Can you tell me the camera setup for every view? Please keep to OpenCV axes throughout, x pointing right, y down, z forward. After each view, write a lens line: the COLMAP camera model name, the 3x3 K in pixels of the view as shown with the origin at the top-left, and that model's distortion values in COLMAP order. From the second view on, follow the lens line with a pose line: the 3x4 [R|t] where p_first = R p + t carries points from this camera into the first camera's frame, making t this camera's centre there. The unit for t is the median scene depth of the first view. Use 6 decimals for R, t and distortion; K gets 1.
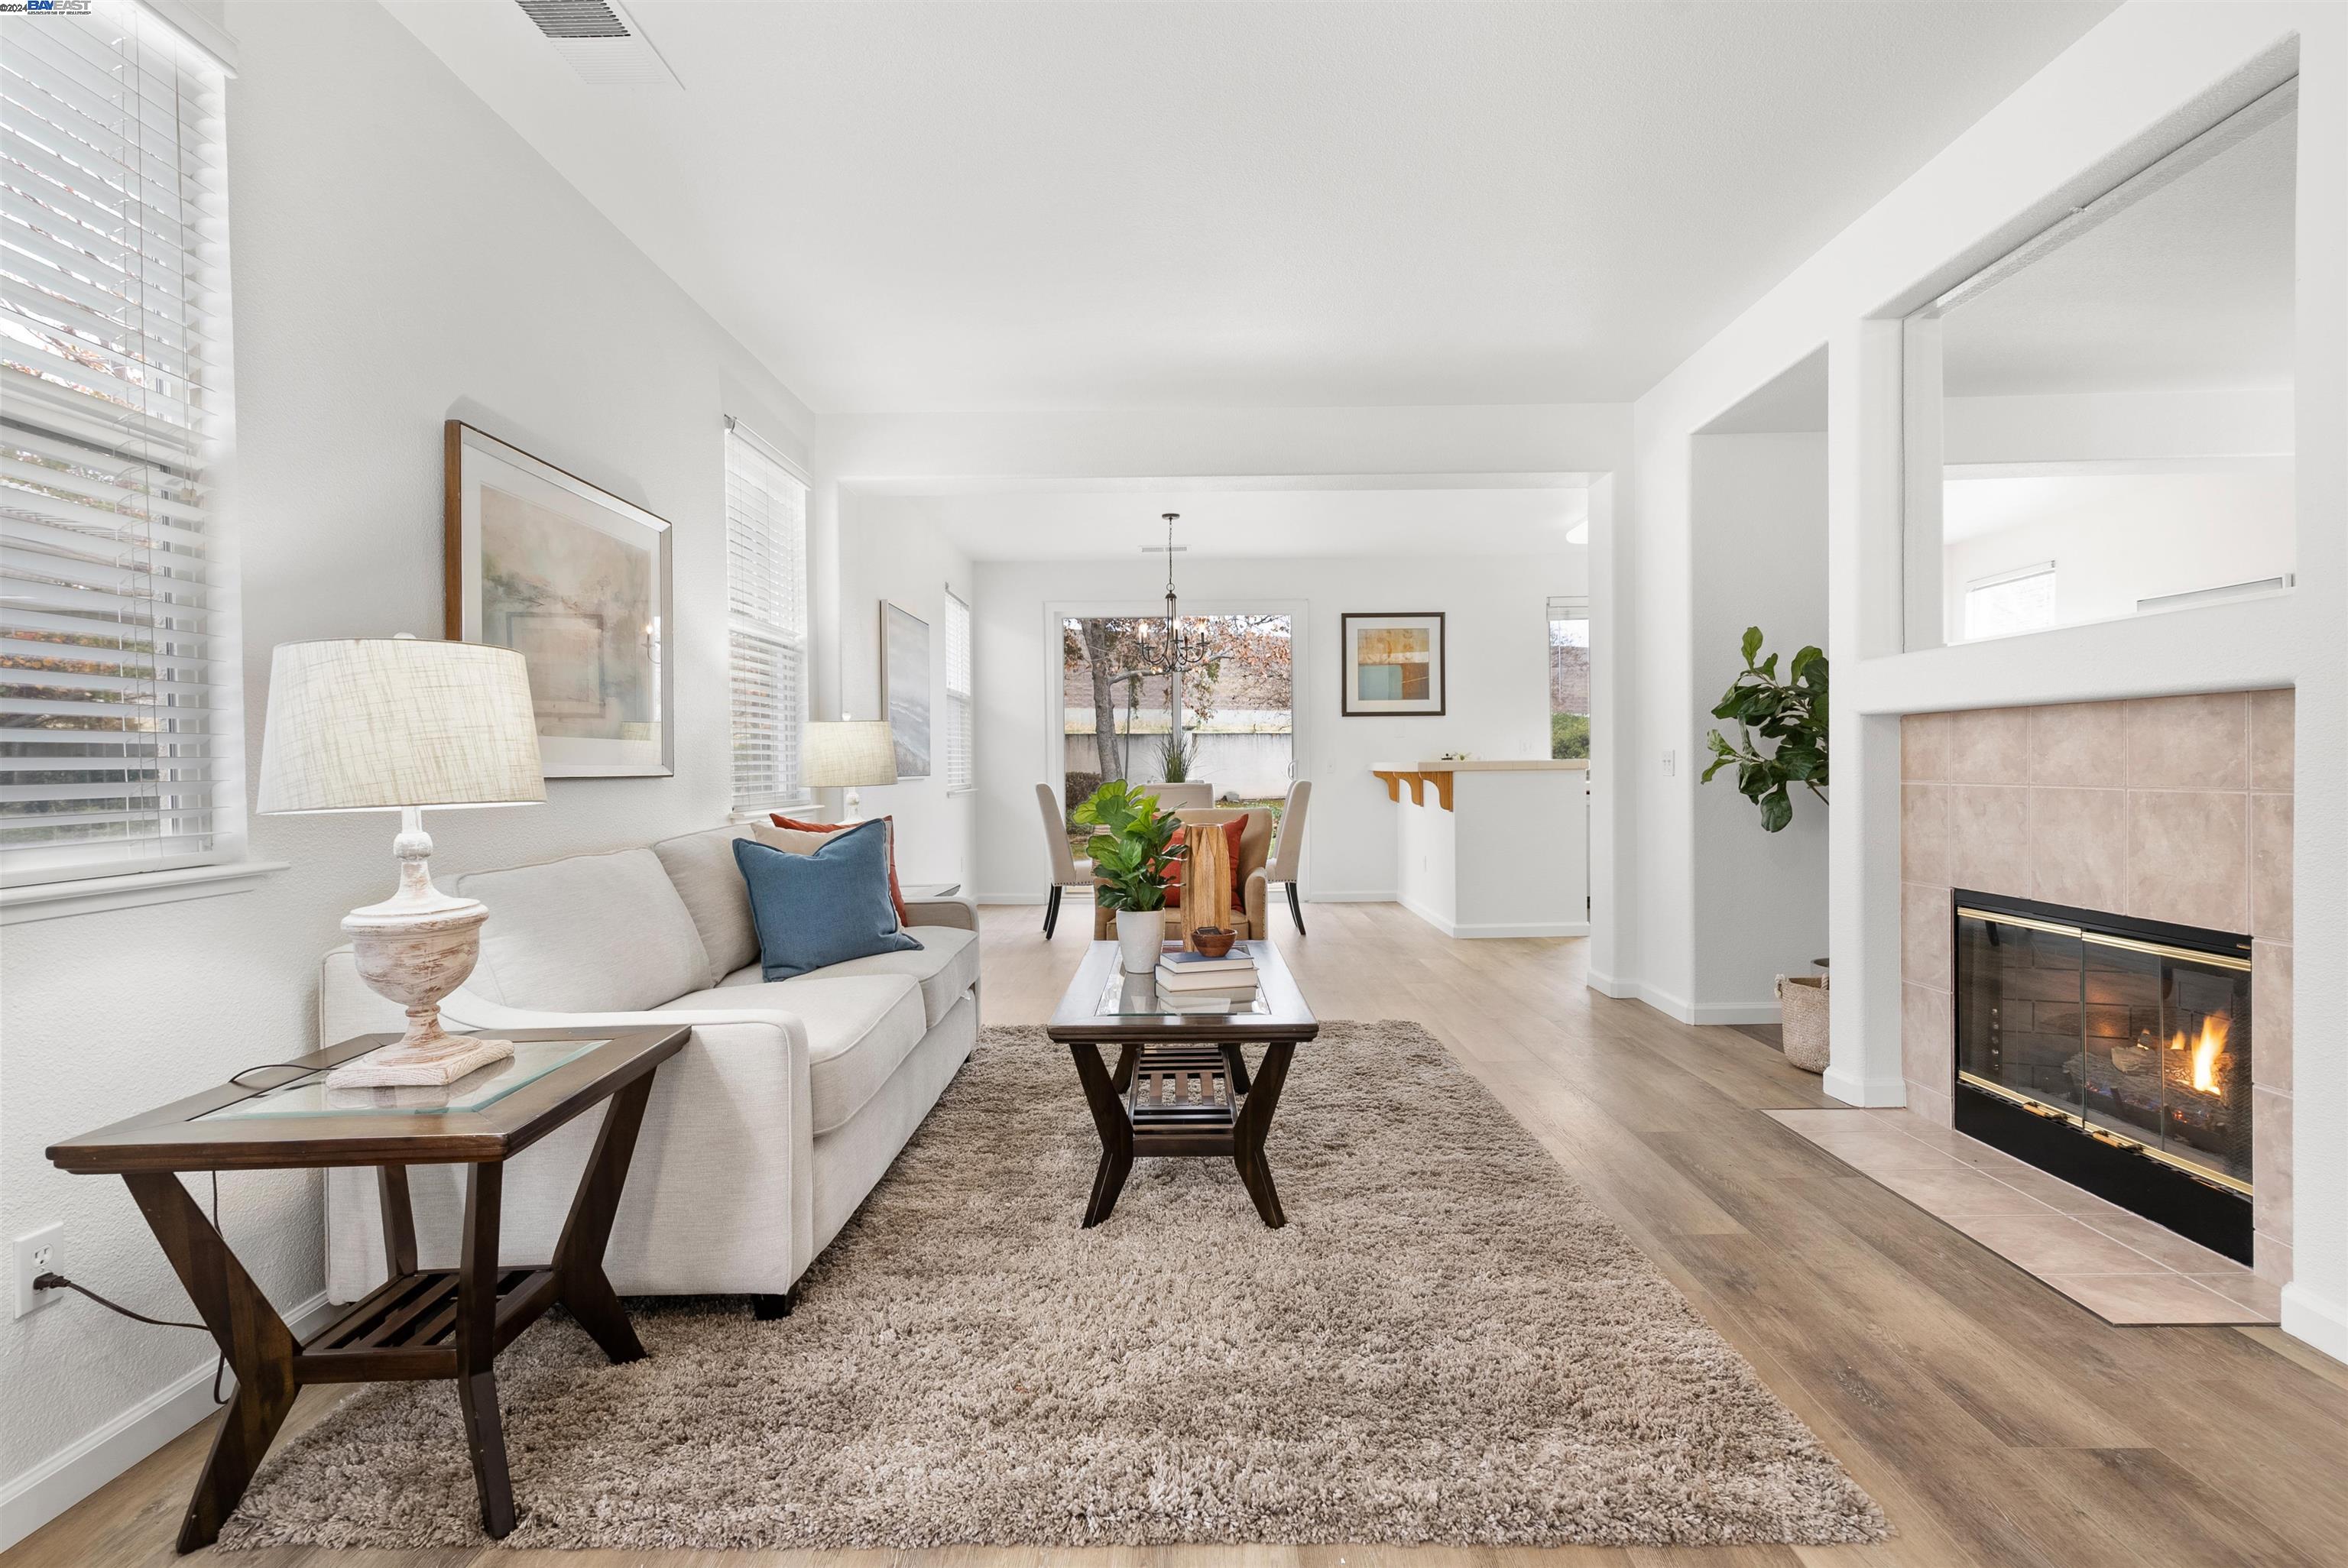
lens RADIAL K [[1124.5, 0, 1185.3], [0, 1124.5, 786.3], [0, 0, 1]] dist [-0.002356, 0.004546]
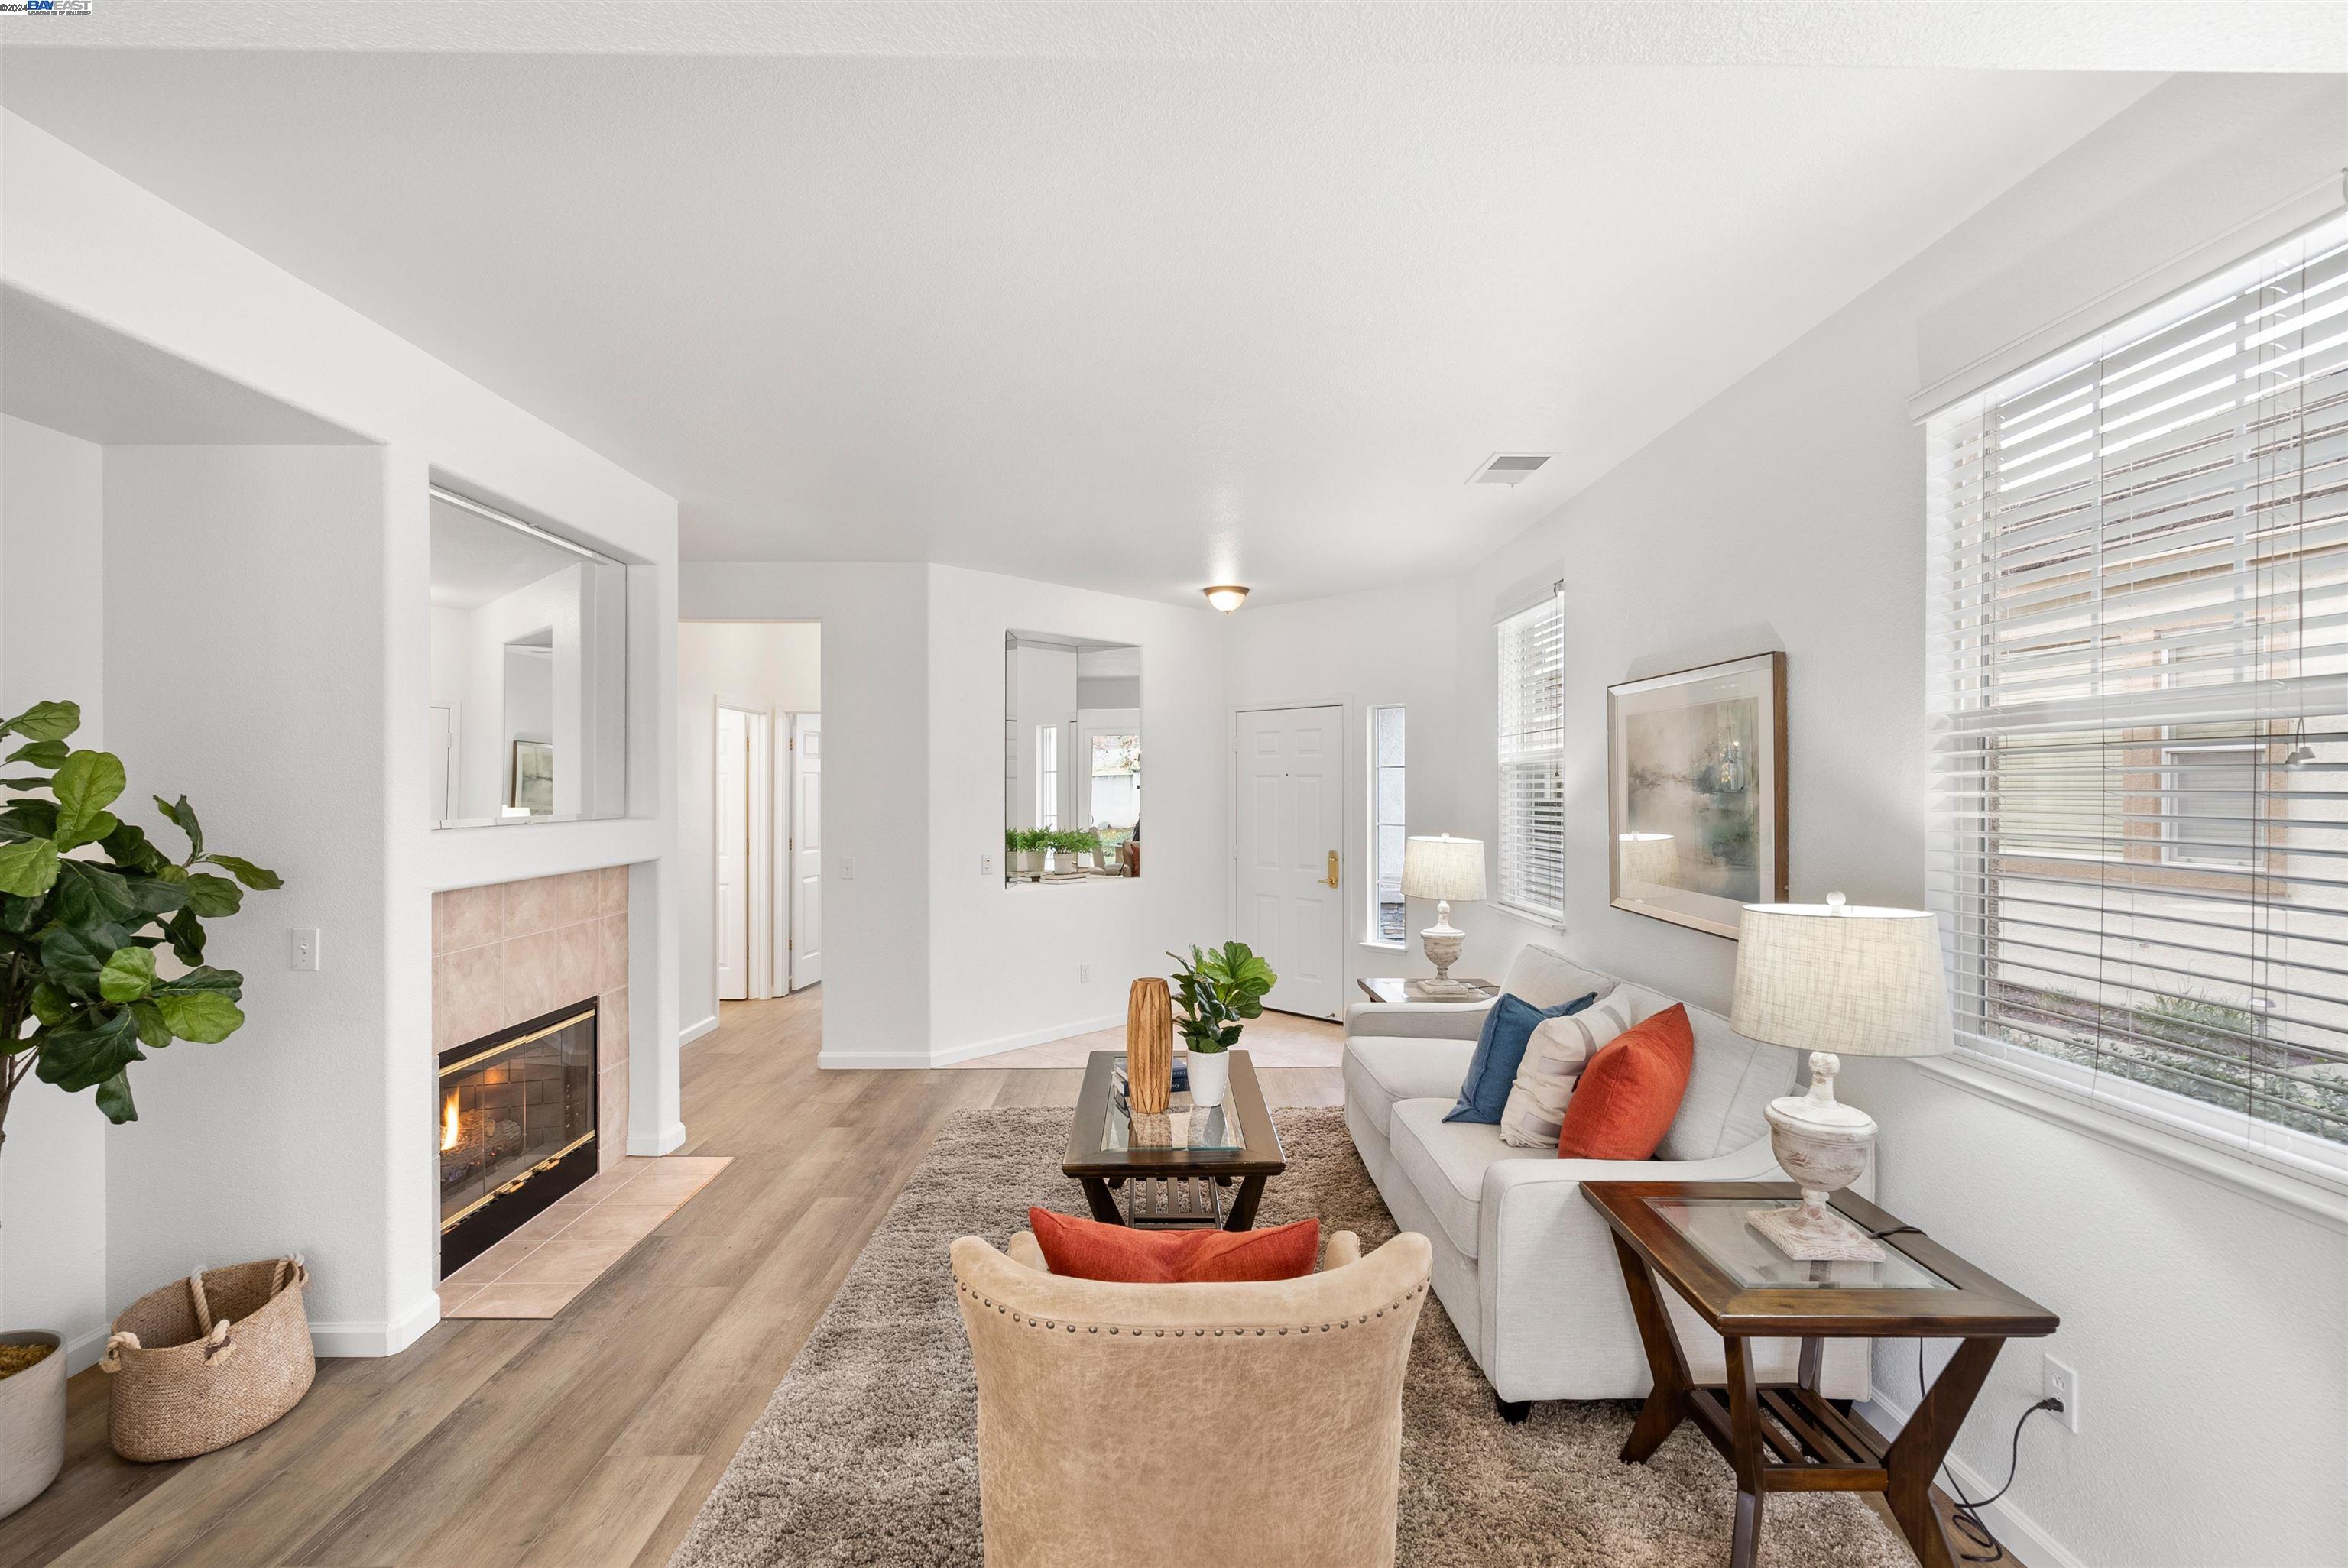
lens RADIAL K [[1066.6, 0, 1176.3], [0, 1066.6, 785.0], [0, 0, 1]] dist [-0.008568, 0.002999]
pose [[-0.999852, 0.011294, -0.012999, 0.003153], [0.011044, 0.999755, 0.019188, -0.190779], [0.013213, 0.019041, -0.999731, 2.212508]]
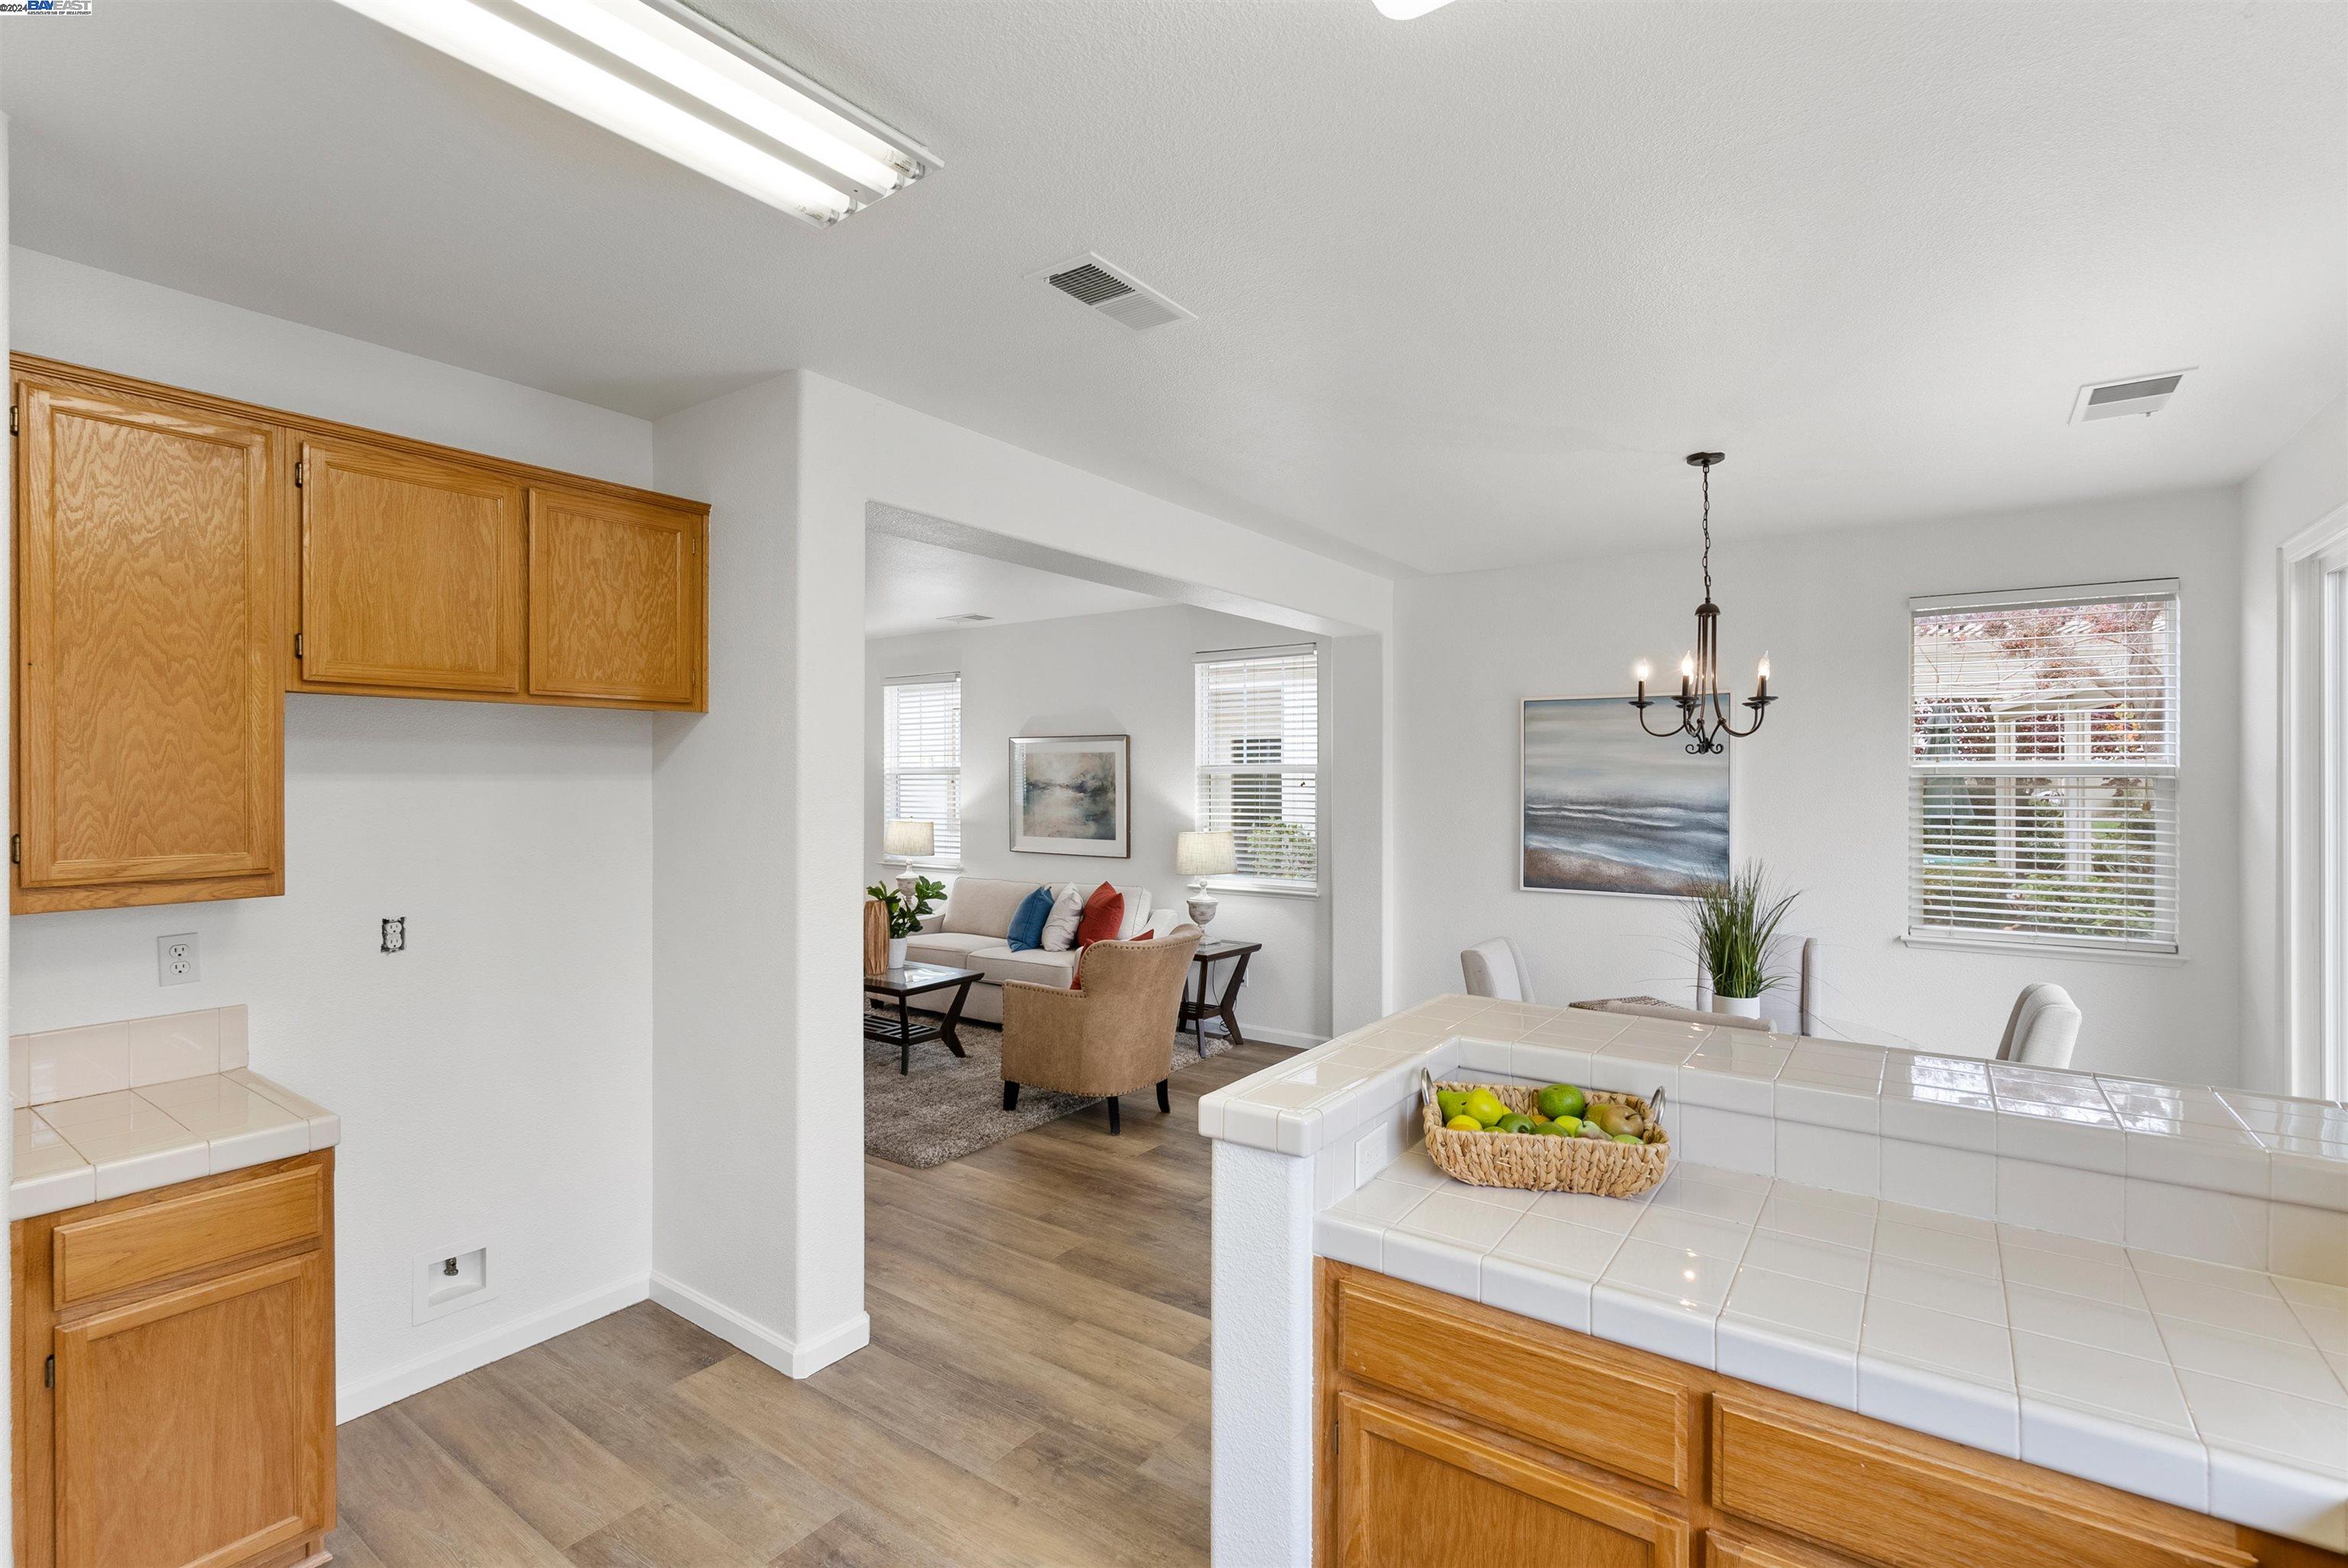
lens RADIAL K [[1066.6, 0, 1168.9], [0, 1066.6, 778.2], [0, 0, 1]] dist [-0.008568, 0.002999]
pose [[-0.584090, 0.014079, -0.811566, 1.340152], [-0.008164, 0.999697, 0.023218, -0.248966], [0.811648, 0.020187, -0.583799, 2.718958]]
